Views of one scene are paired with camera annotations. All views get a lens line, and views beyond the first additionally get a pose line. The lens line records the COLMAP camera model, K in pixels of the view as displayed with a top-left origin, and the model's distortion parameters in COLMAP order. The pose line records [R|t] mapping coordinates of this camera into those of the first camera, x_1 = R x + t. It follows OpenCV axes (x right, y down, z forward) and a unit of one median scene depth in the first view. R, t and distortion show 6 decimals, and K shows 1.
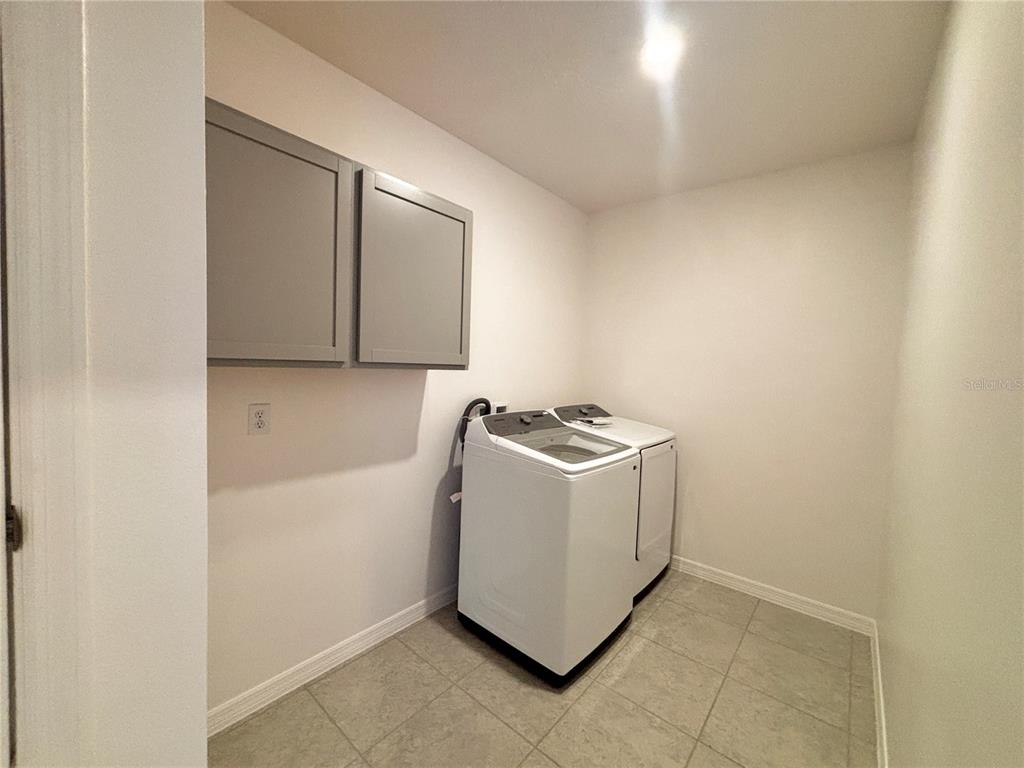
lens RADIAL K [[413.3, 0, 512.8], [0, 413.3, 384.5], [0, 0, 1]] dist [-0.000191, 0.000298]
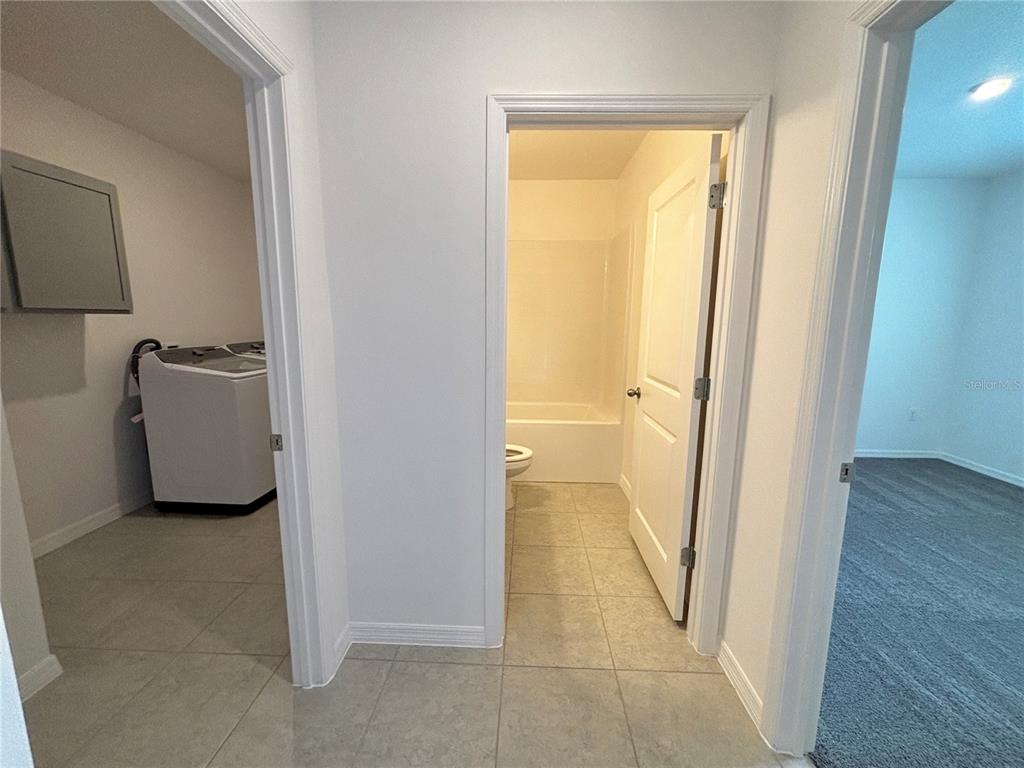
lens RADIAL K [[413.3, 0, 512.8], [0, 413.3, 384.5], [0, 0, 1]] dist [-0.000191, 0.000298]
pose [[0.790063, -0.125259, 0.600092, 0.021854], [0.047941, 0.988529, 0.143221, 0.047902], [-0.611148, -0.084385, 0.787006, -0.659787]]
